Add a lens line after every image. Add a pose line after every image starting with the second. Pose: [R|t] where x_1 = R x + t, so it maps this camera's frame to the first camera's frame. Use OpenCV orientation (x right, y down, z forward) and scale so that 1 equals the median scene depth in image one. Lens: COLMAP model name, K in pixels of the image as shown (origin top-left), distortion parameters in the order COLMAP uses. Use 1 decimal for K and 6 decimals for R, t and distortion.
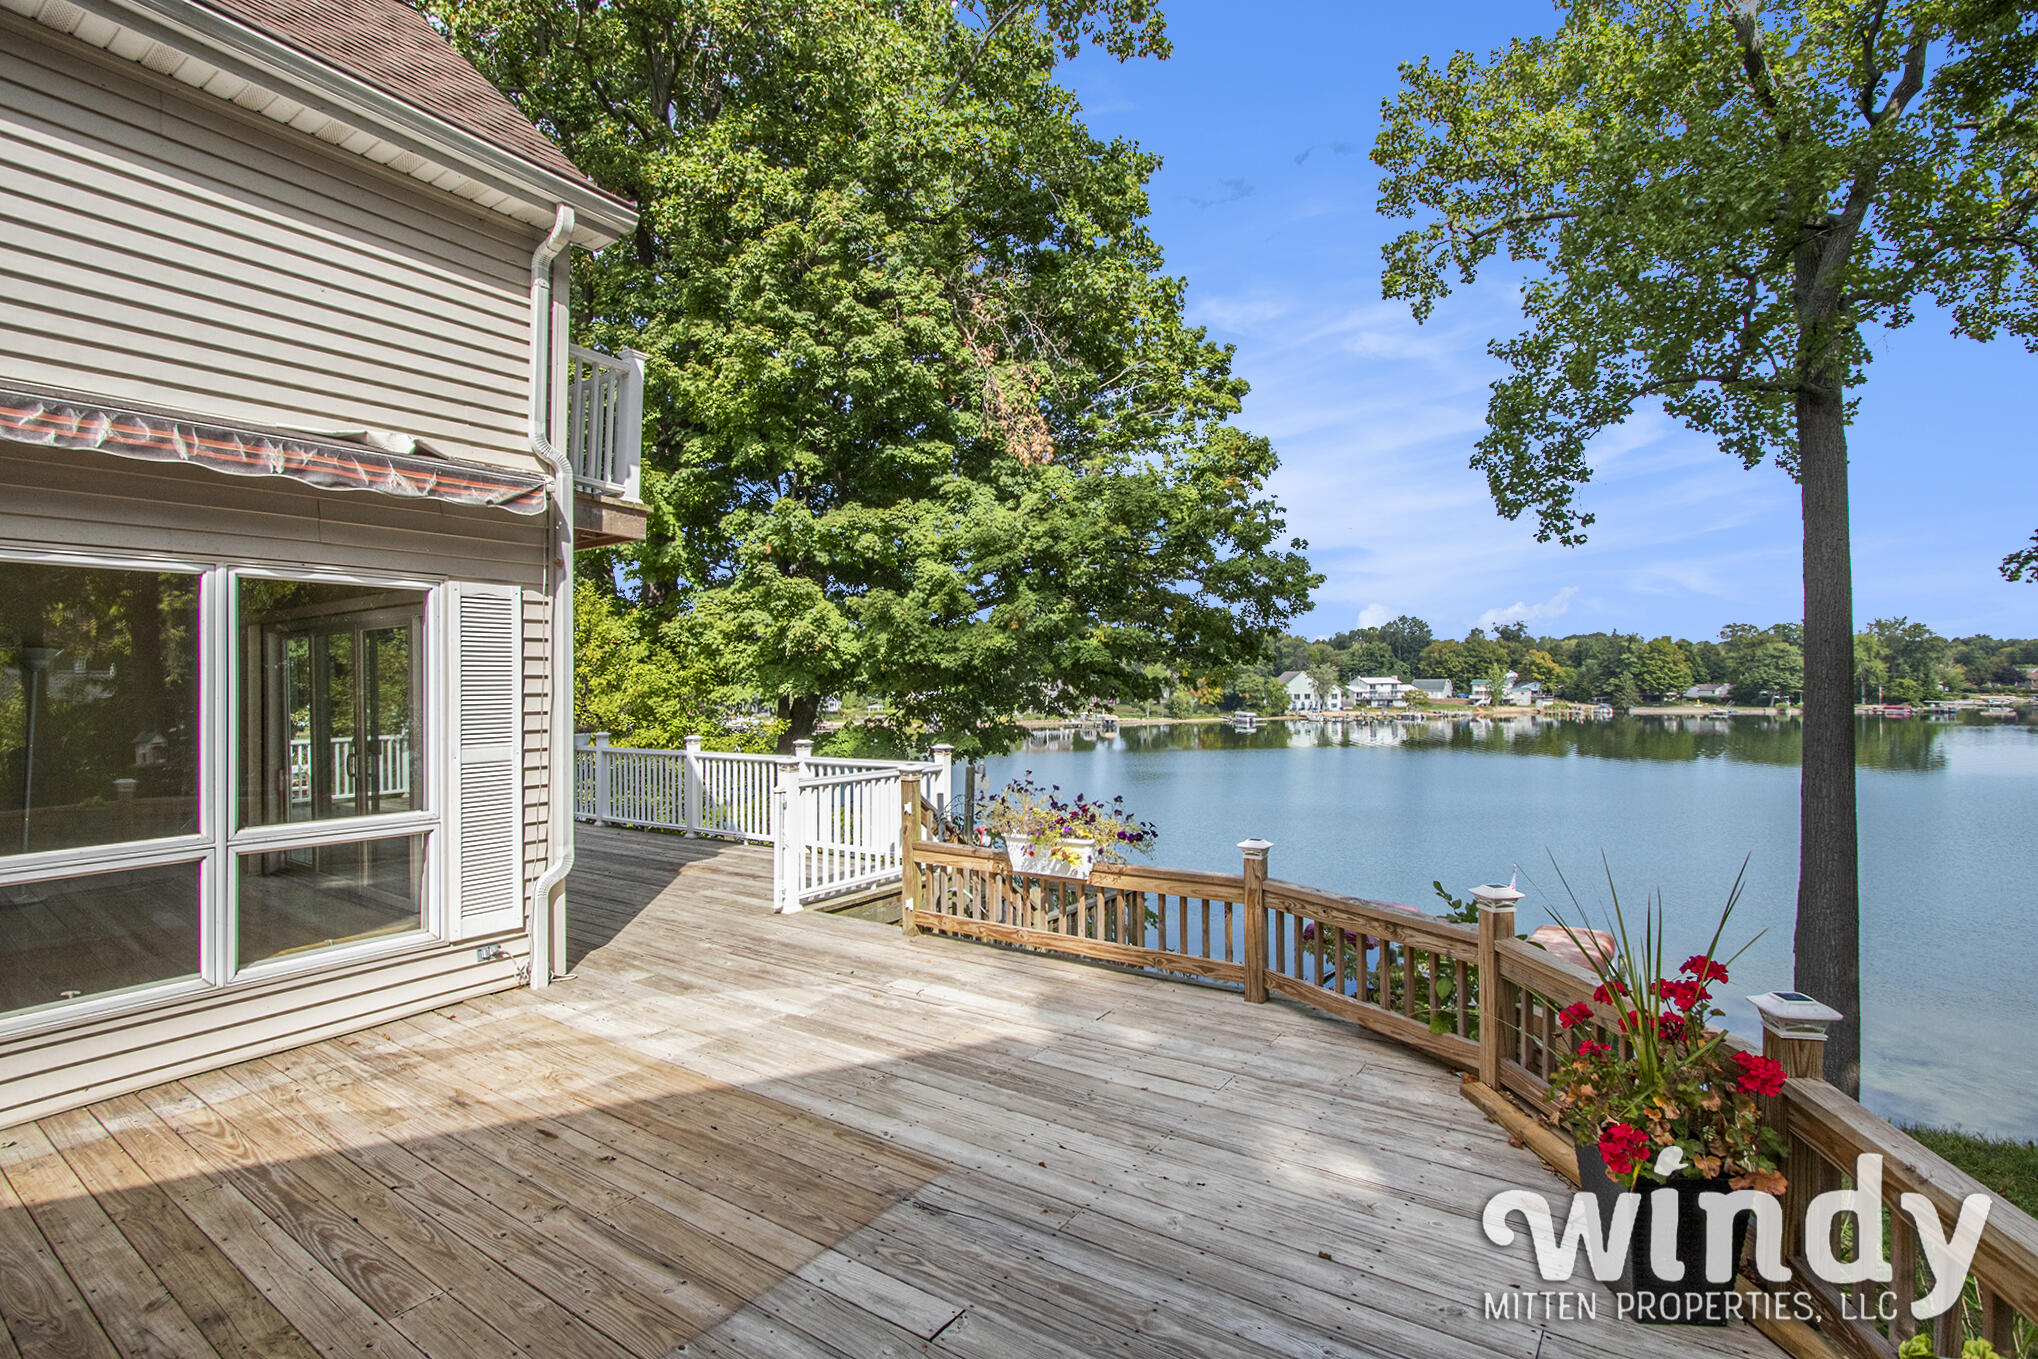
lens RADIAL K [[950.4, 0, 1012.3], [0, 950.4, 682.1], [0, 0, 1]] dist [-0.019909, 0.006972]
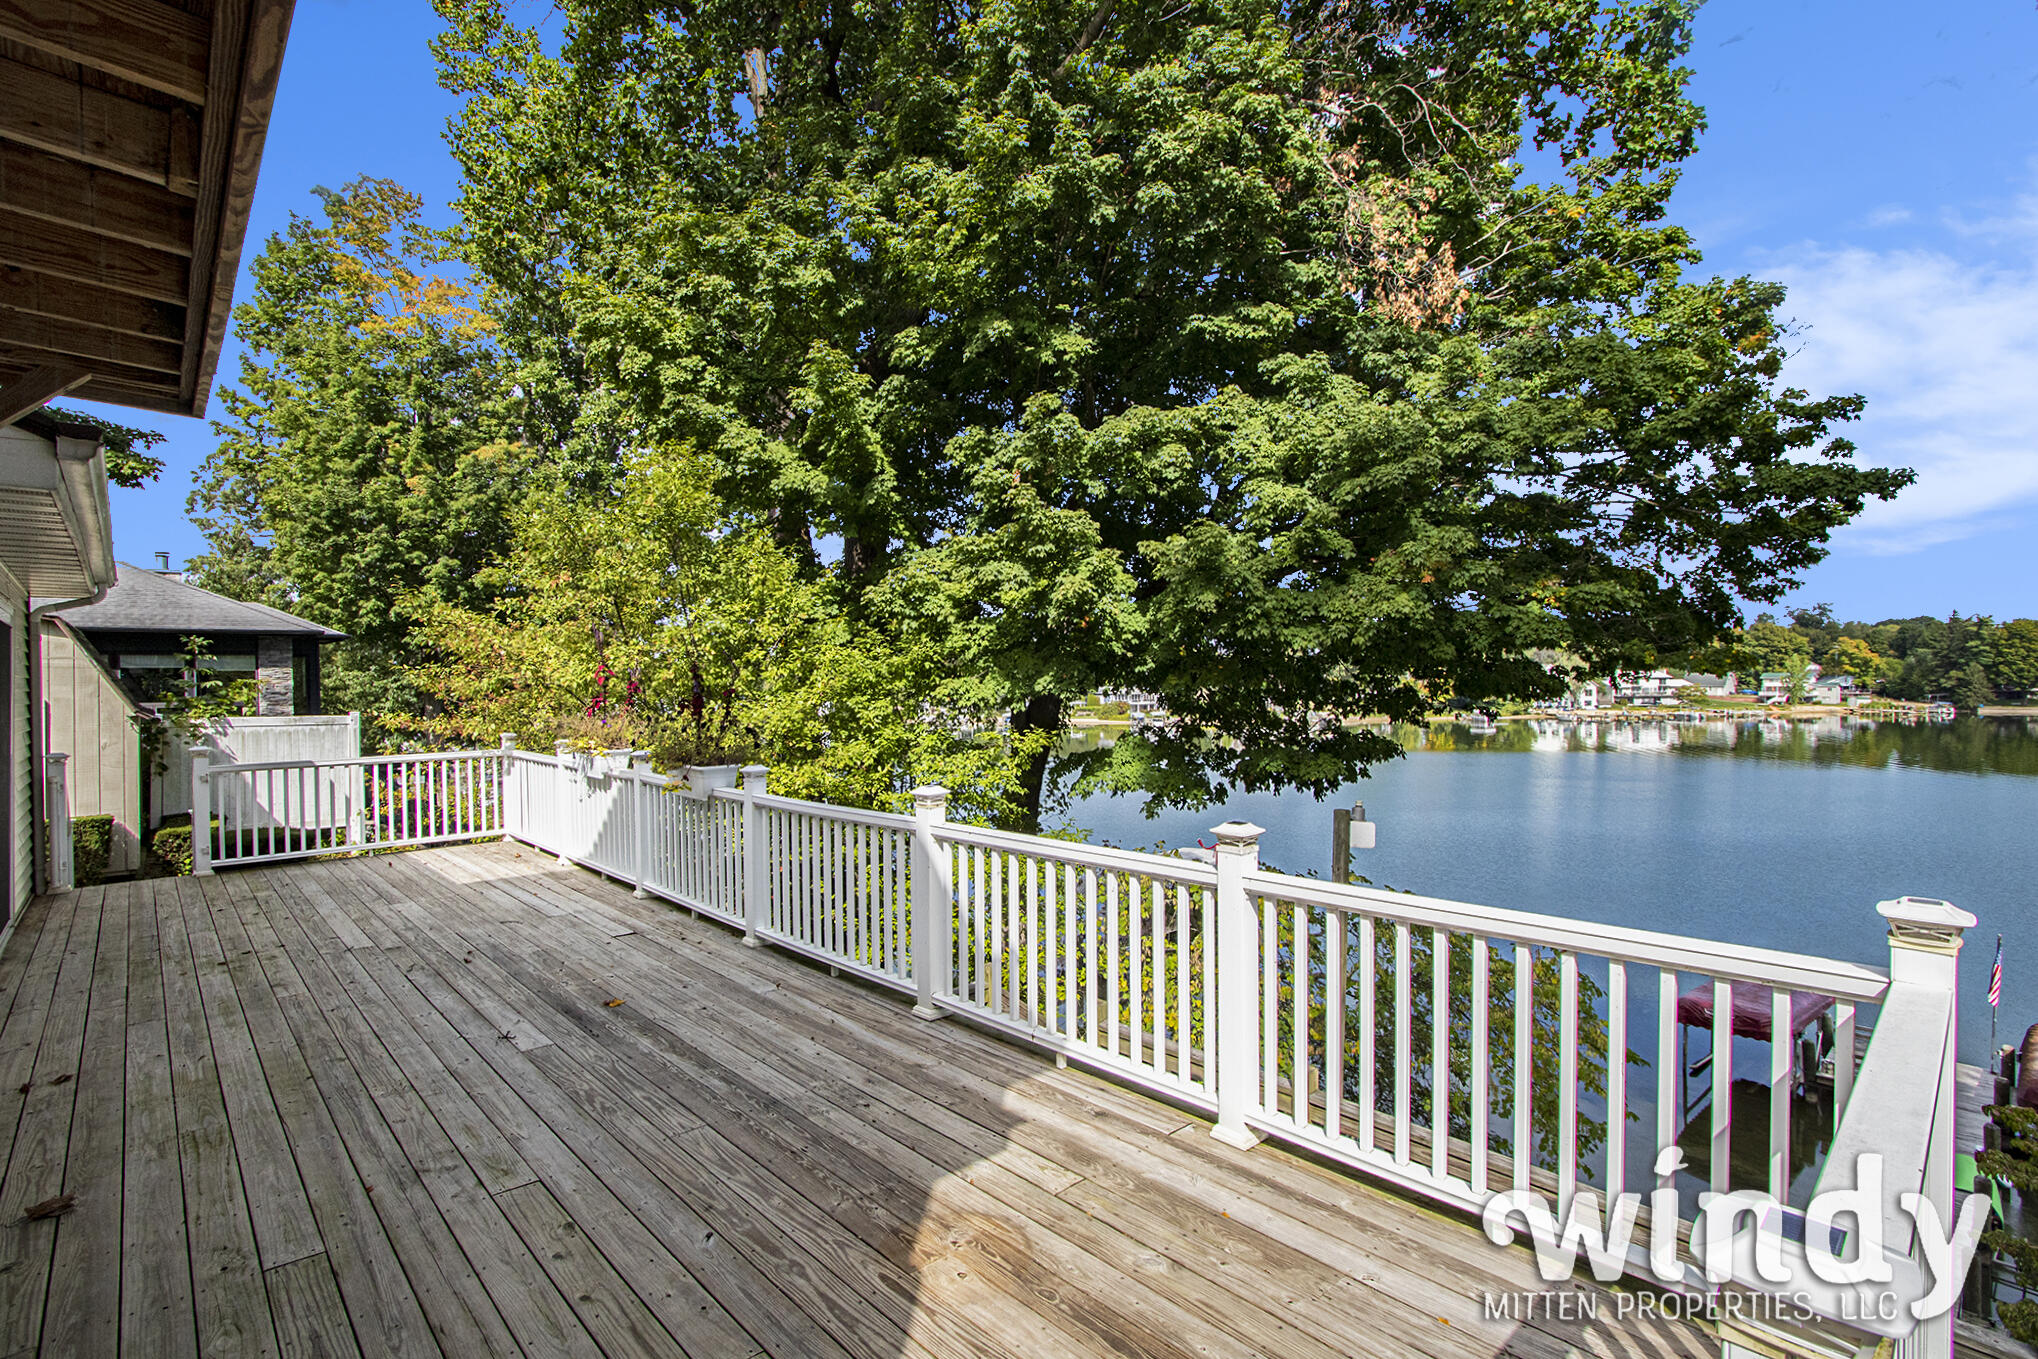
lens RADIAL K [[950.4, 0, 1012.3], [0, 950.4, 682.1], [0, 0, 1]] dist [-0.019909, 0.006972]
pose [[0.978028, -0.001713, -0.208465, -0.124113], [0.002528, 0.999990, 0.003640, 0.004007], [0.208457, -0.004087, 0.978023, 0.350796]]
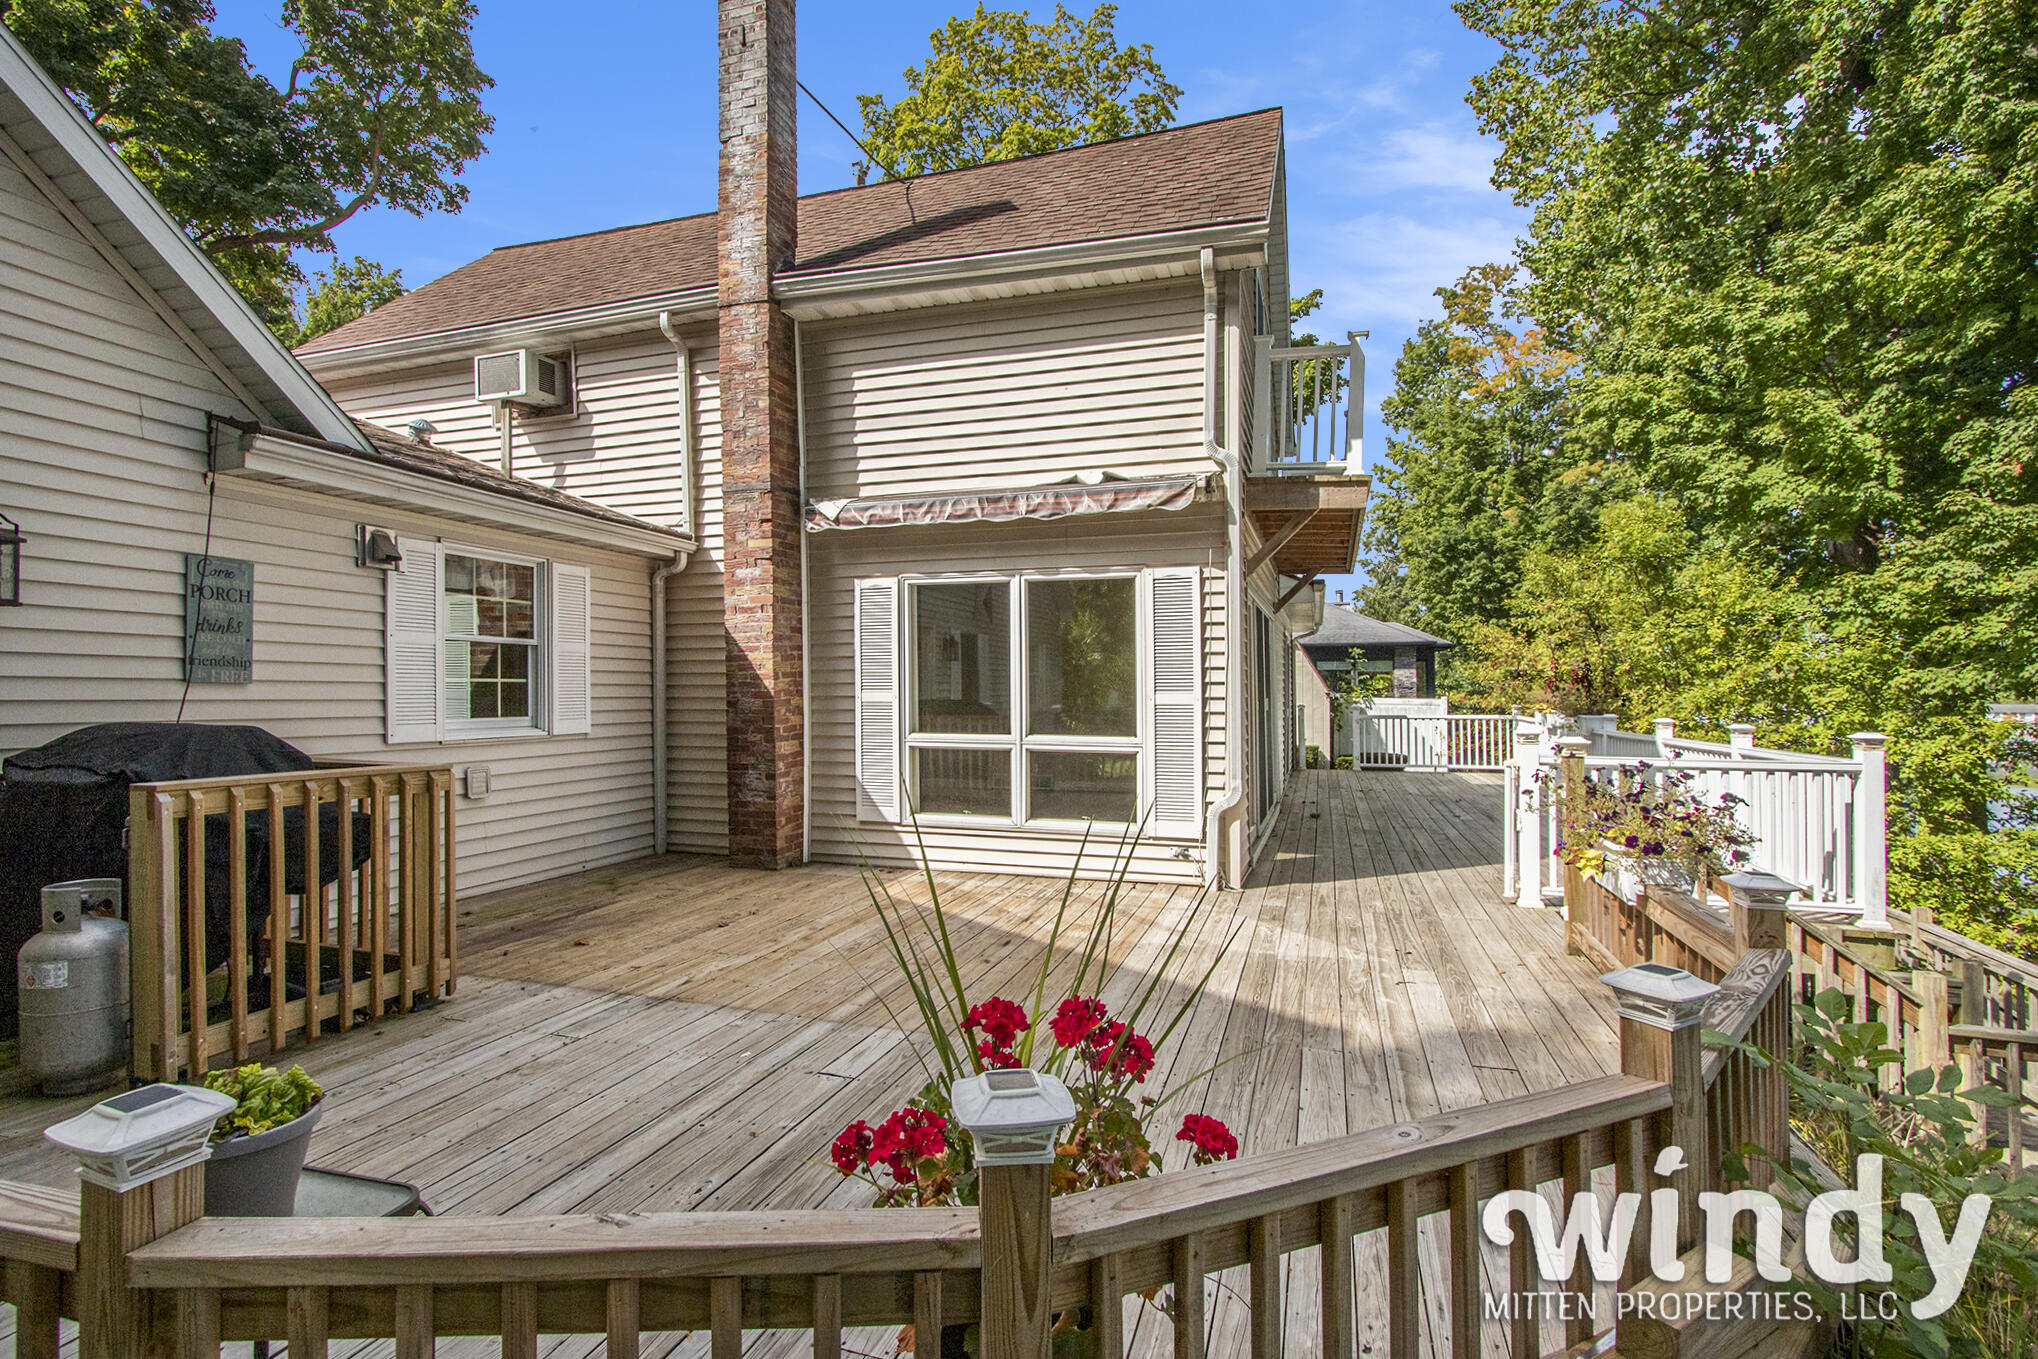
lens RADIAL K [[950.4, 0, 1012.3], [0, 950.4, 682.1], [0, 0, 1]] dist [-0.019909, 0.006972]
pose [[0.289566, -0.000731, -0.957158, 0.188505], [-0.001832, 0.999997, -0.001317, 0.016759], [0.957156, 0.002135, 0.289564, 0.122307]]
